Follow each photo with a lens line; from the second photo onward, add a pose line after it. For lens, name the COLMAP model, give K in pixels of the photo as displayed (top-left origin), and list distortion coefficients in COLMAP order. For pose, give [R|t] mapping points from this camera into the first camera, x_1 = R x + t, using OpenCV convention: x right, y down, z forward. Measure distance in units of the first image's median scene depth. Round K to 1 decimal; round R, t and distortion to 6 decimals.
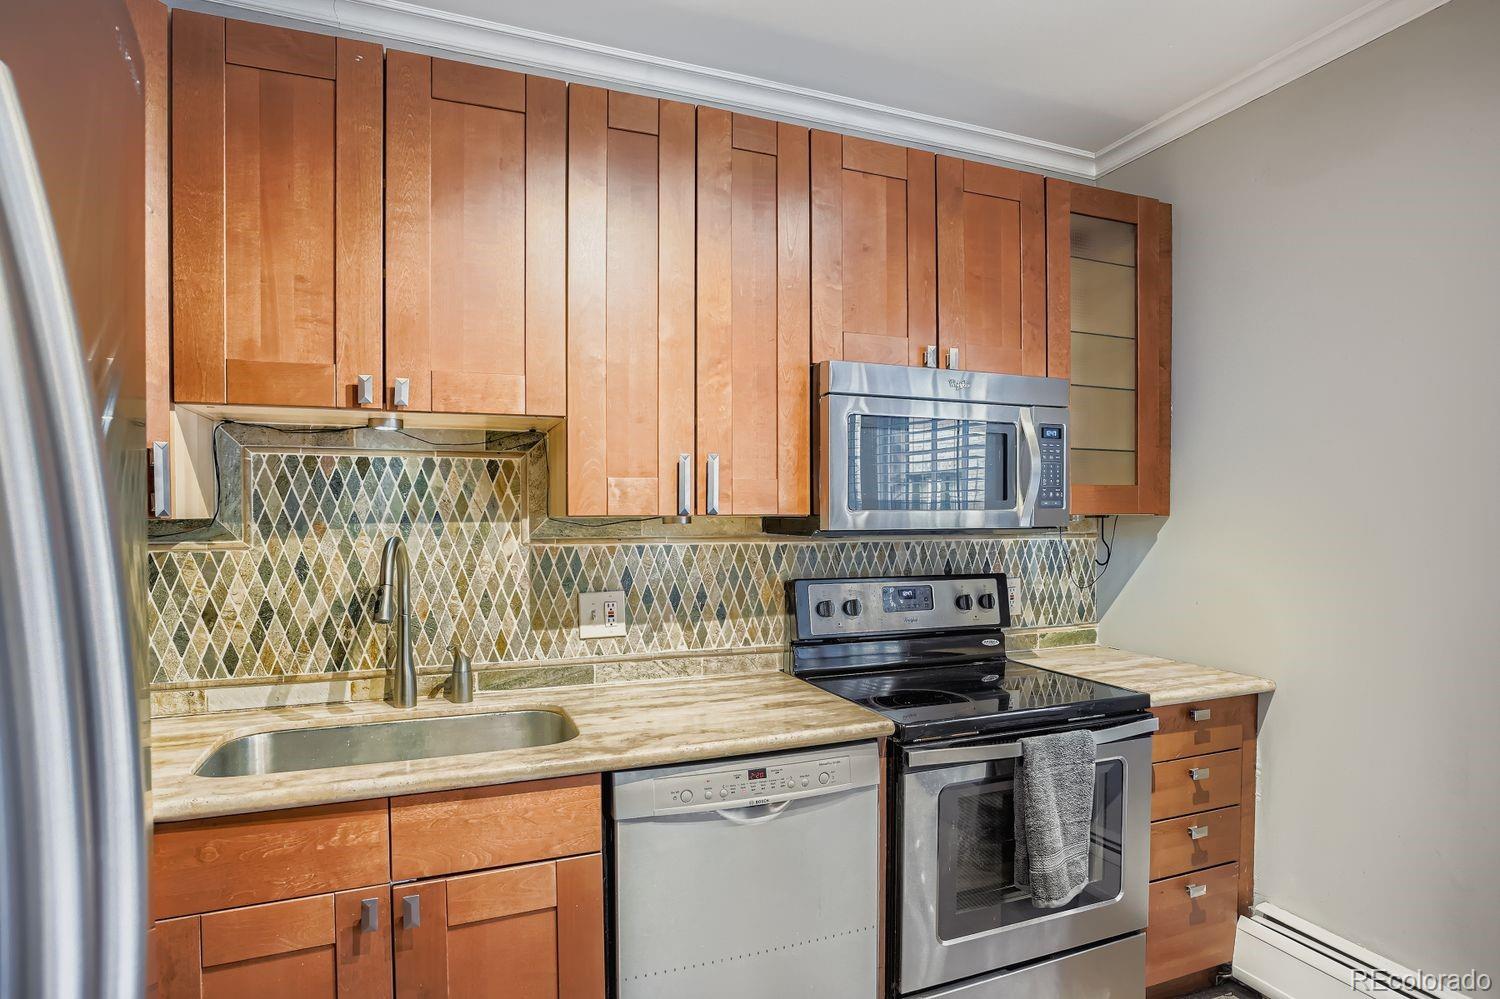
lens RADIAL K [[772.4, 0, 722.7], [0, 772.4, 525.6], [0, 0, 1]] dist [-0.046016, 0.007359]
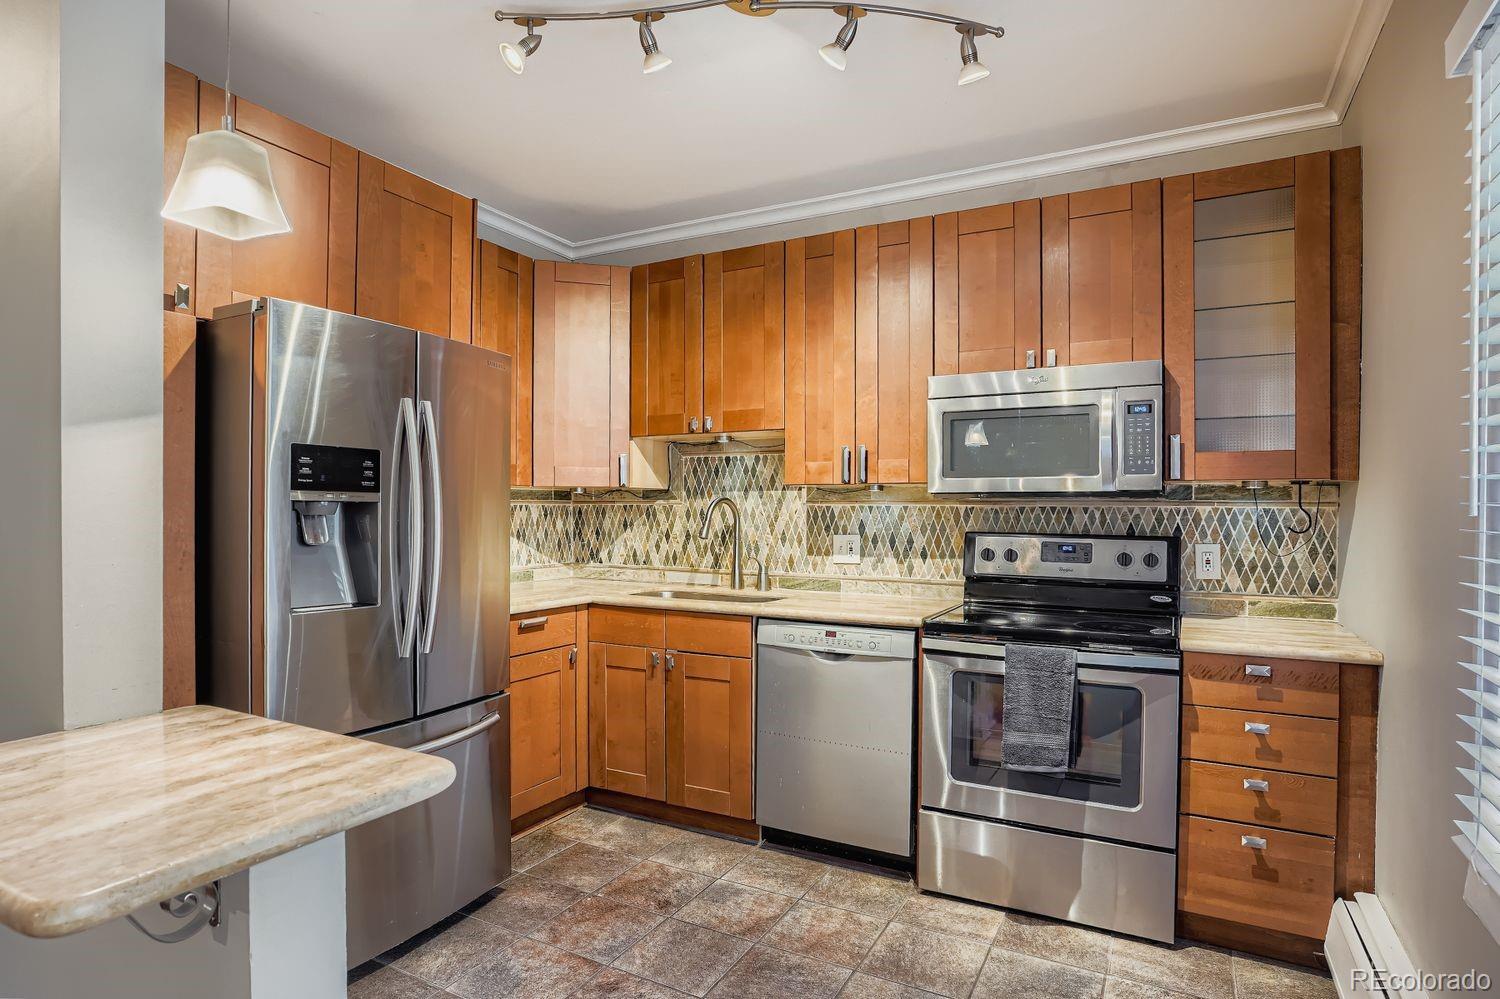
lens RADIAL K [[772.4, 0, 750.2], [0, 772.4, 513.1], [0, 0, 1]] dist [-0.046016, 0.007359]
pose [[0.659674, 0.010310, -0.751481, 0.909576], [-0.017089, 0.999853, -0.001283, 0.047332], [0.751357, 0.013689, 0.659754, -0.194127]]
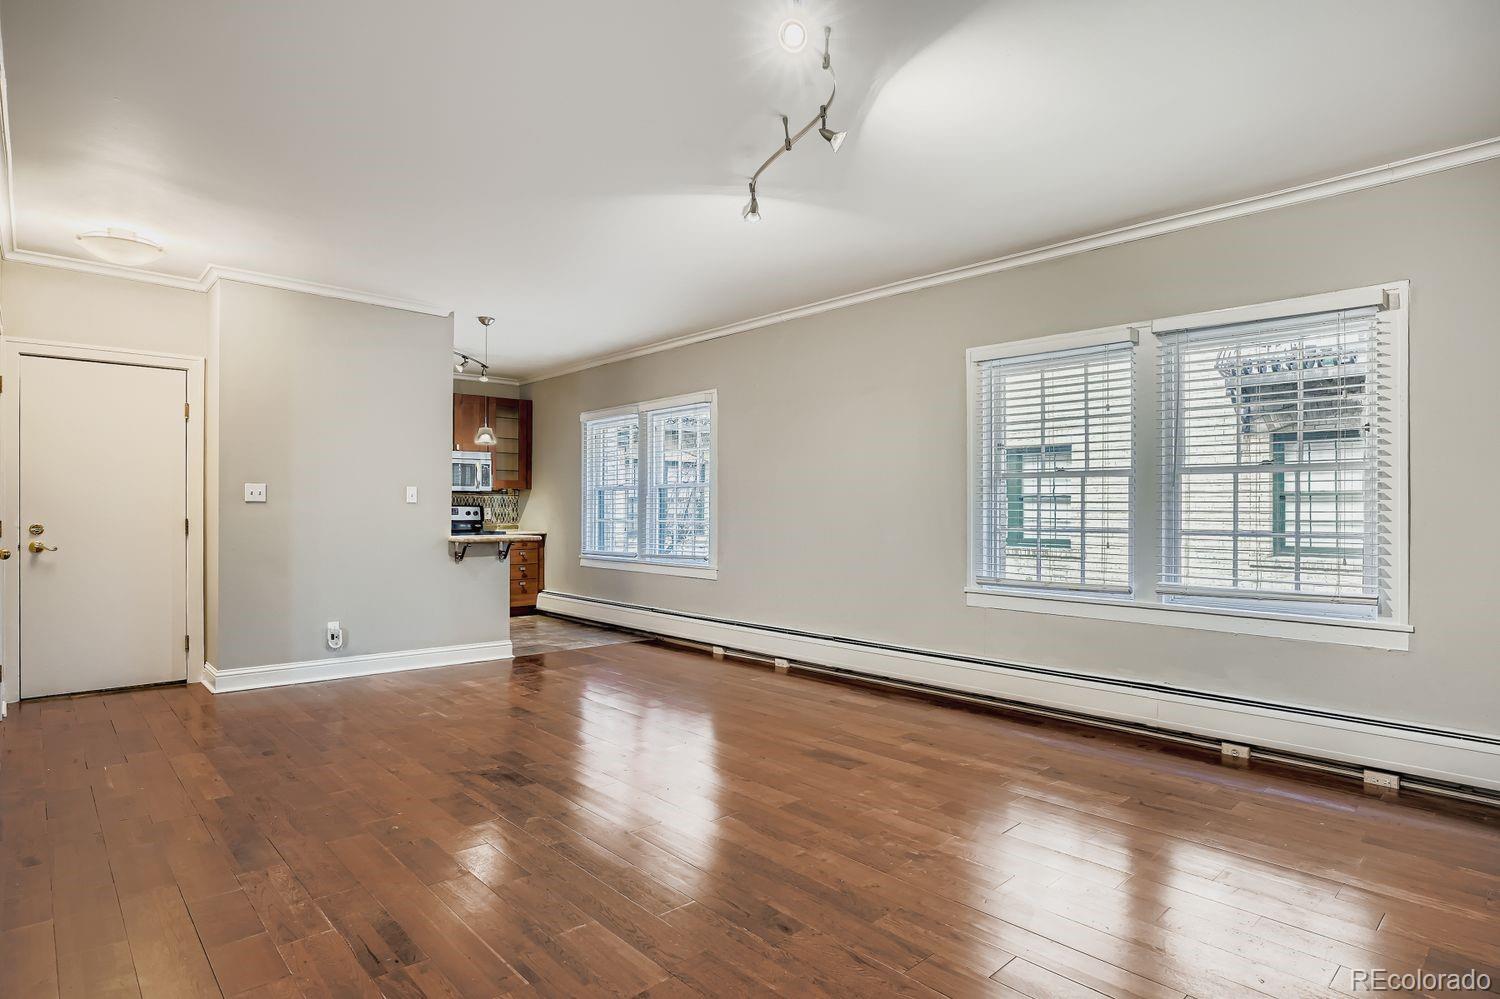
lens RADIAL K [[772.4, 0, 737.9], [0, 772.4, 499.9], [0, 0, 1]] dist [-0.046016, 0.007359]
pose [[0.917932, 0.004828, 0.396709, 0.060737], [0.004372, 0.999742, -0.022281, 0.138047], [-0.396714, 0.022187, 0.917674, -3.049015]]
